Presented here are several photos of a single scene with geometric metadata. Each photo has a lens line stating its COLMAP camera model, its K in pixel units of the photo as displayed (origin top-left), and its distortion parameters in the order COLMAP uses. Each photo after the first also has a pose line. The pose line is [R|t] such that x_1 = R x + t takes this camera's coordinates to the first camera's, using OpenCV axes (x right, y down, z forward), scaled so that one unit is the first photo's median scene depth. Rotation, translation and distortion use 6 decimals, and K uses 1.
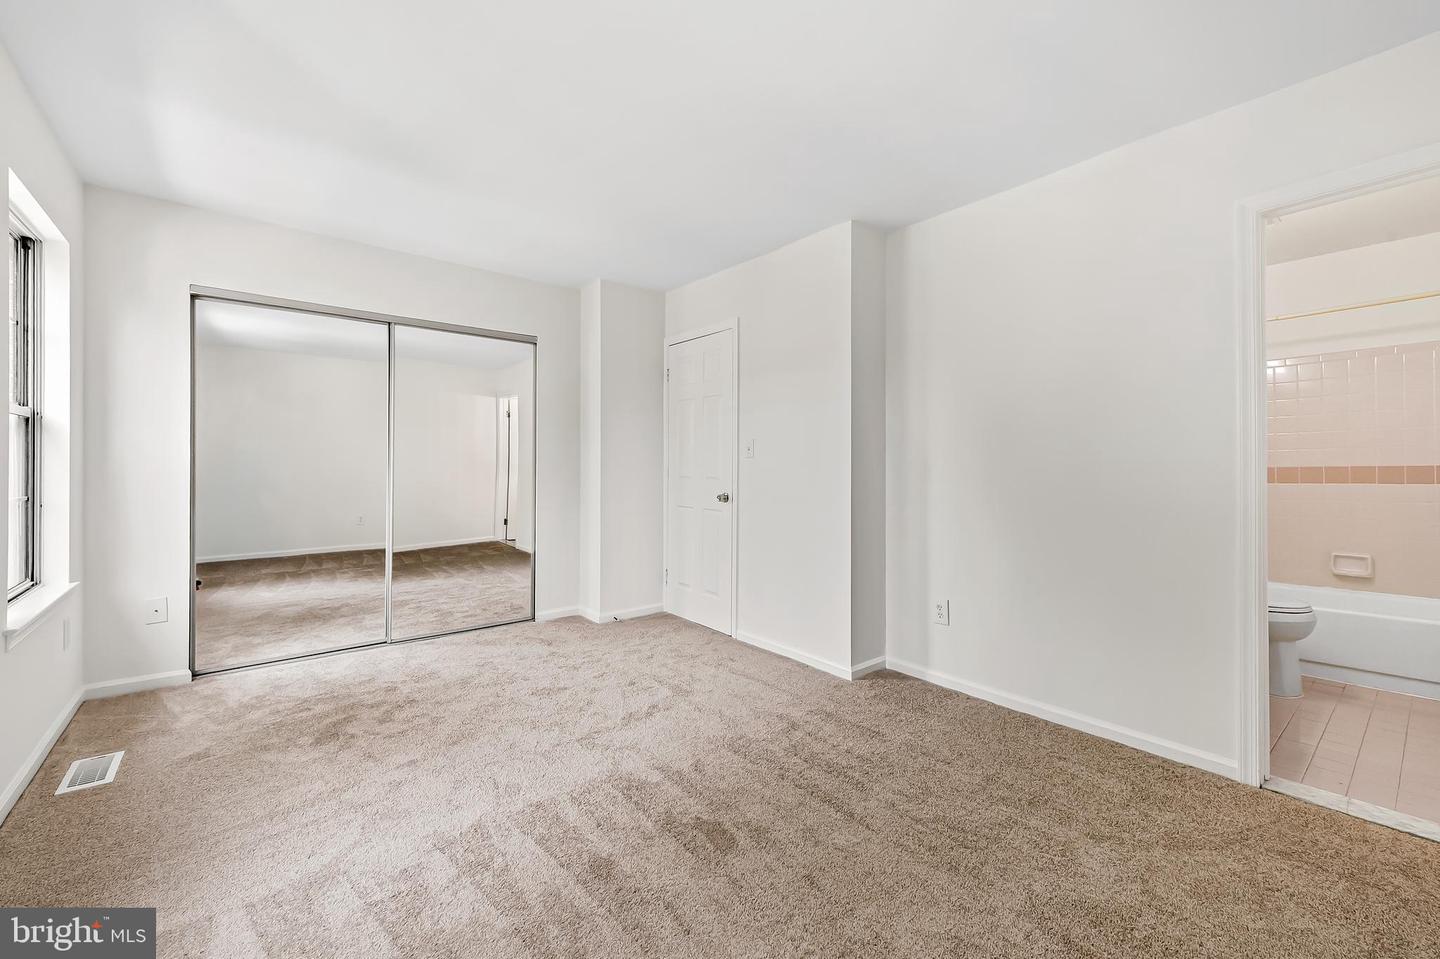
lens RADIAL K [[579.5, 0, 727.0], [0, 579.5, 450.9], [0, 0, 1]] dist [0.004321, -0.000331]
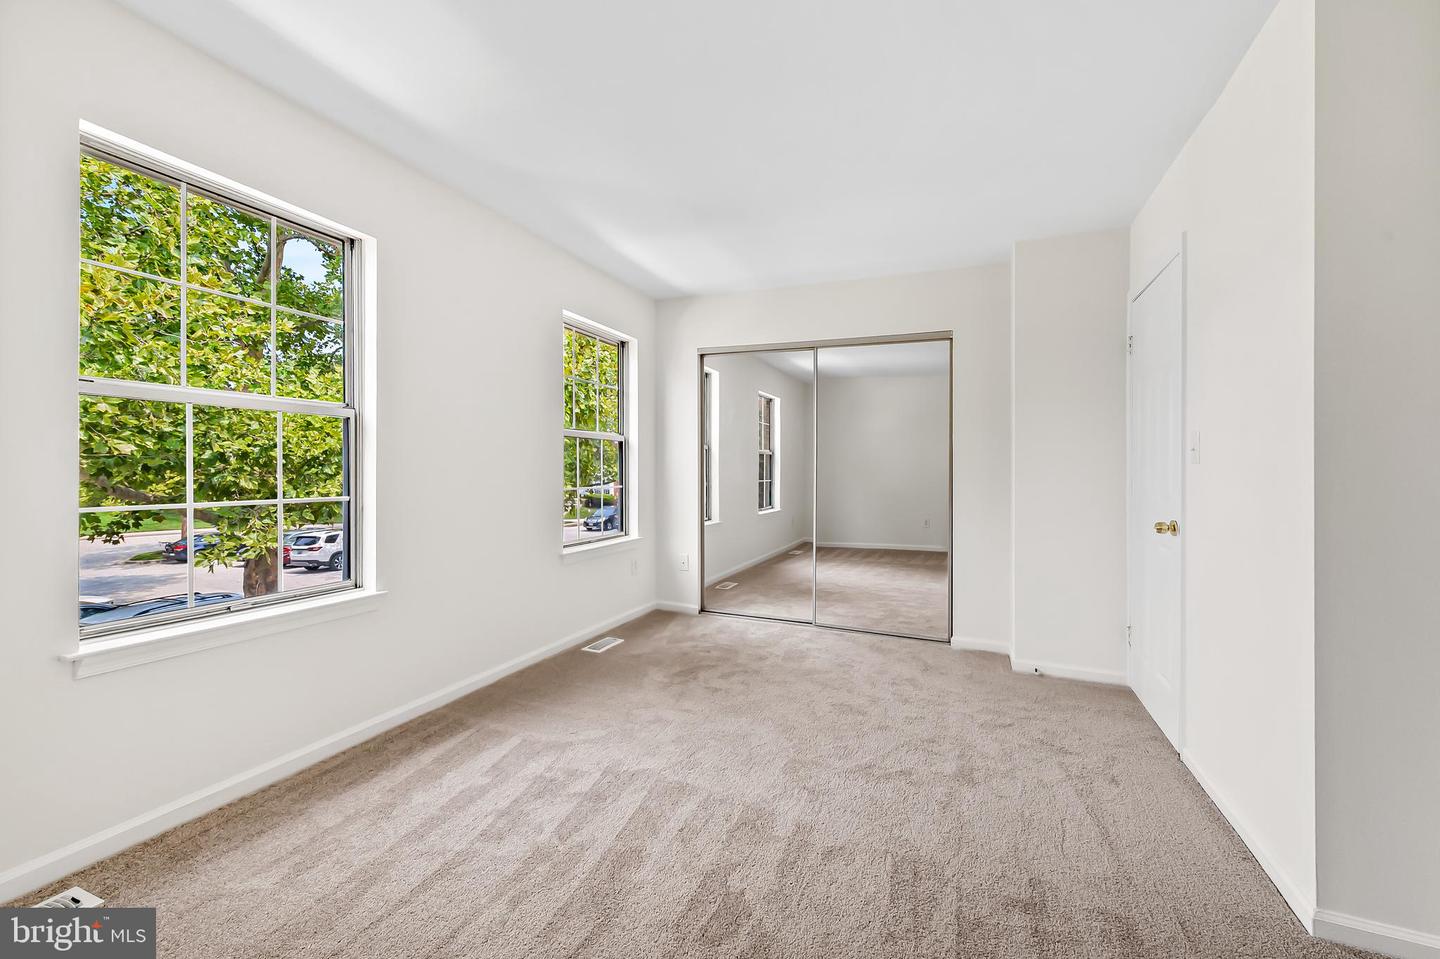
lens RADIAL K [[575.7, 0, 728.6], [0, 575.7, 466.3], [0, 0, 1]] dist [0.012903, -0.004354]
pose [[0.467820, -0.001110, -0.883823, 0.425348], [0.005036, 0.999986, 0.001410, 0.015150], [0.883809, -0.005111, 0.467819, 0.380683]]
